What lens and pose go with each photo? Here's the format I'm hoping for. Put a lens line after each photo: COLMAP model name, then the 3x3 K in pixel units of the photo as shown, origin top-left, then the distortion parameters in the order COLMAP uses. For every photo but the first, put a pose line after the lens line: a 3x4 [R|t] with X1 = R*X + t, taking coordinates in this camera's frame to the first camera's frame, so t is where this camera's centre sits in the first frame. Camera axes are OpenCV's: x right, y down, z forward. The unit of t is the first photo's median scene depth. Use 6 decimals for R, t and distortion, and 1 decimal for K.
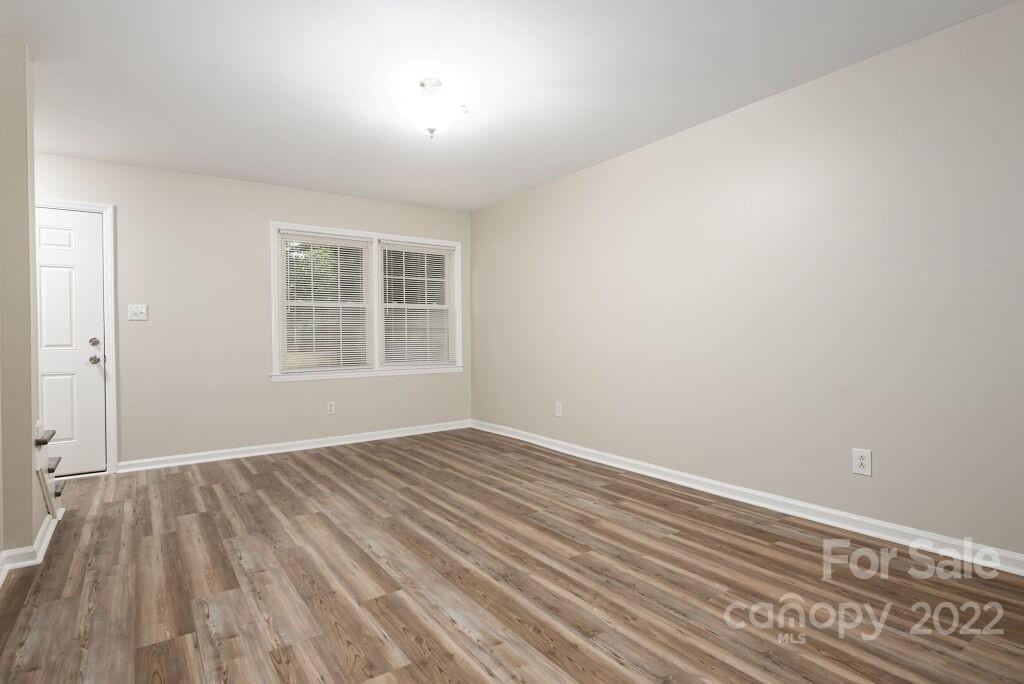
lens RADIAL K [[523.8, 0, 512.3], [0, 523.8, 338.8], [0, 0, 1]] dist [-0.005690, -0.002612]
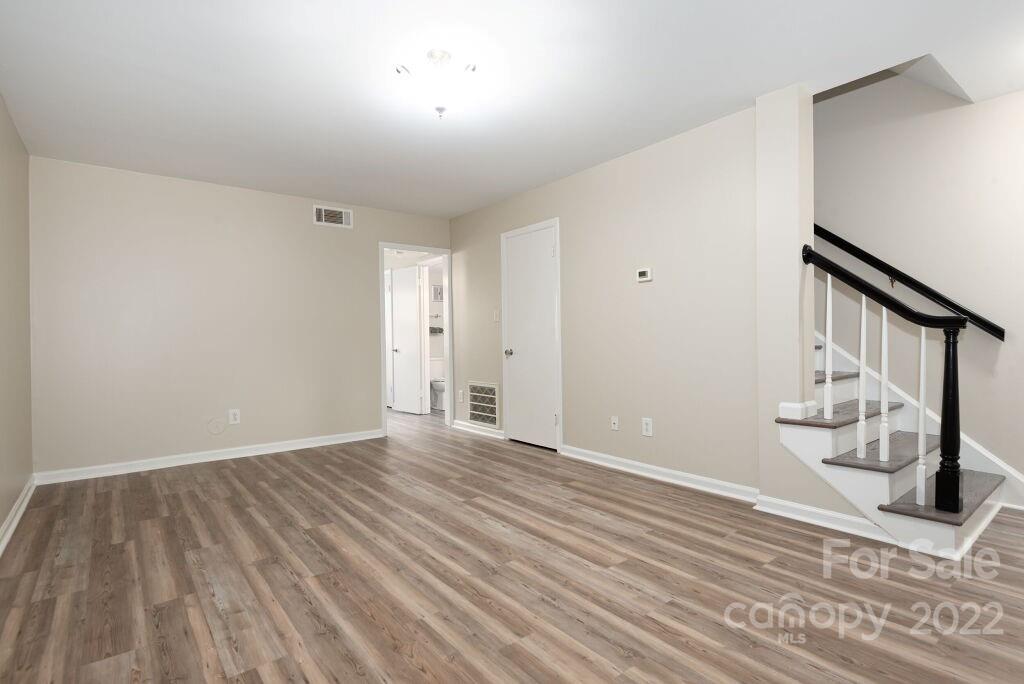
lens RADIAL K [[497.0, 0, 511.1], [0, 497.0, 344.8], [0, 0, 1]] dist [-0.006898, -0.001770]
pose [[-0.998320, 0.024030, -0.052717, -0.225141], [0.022922, 0.999506, 0.021508, -0.009605], [0.053208, 0.020264, -0.998378, 1.910386]]
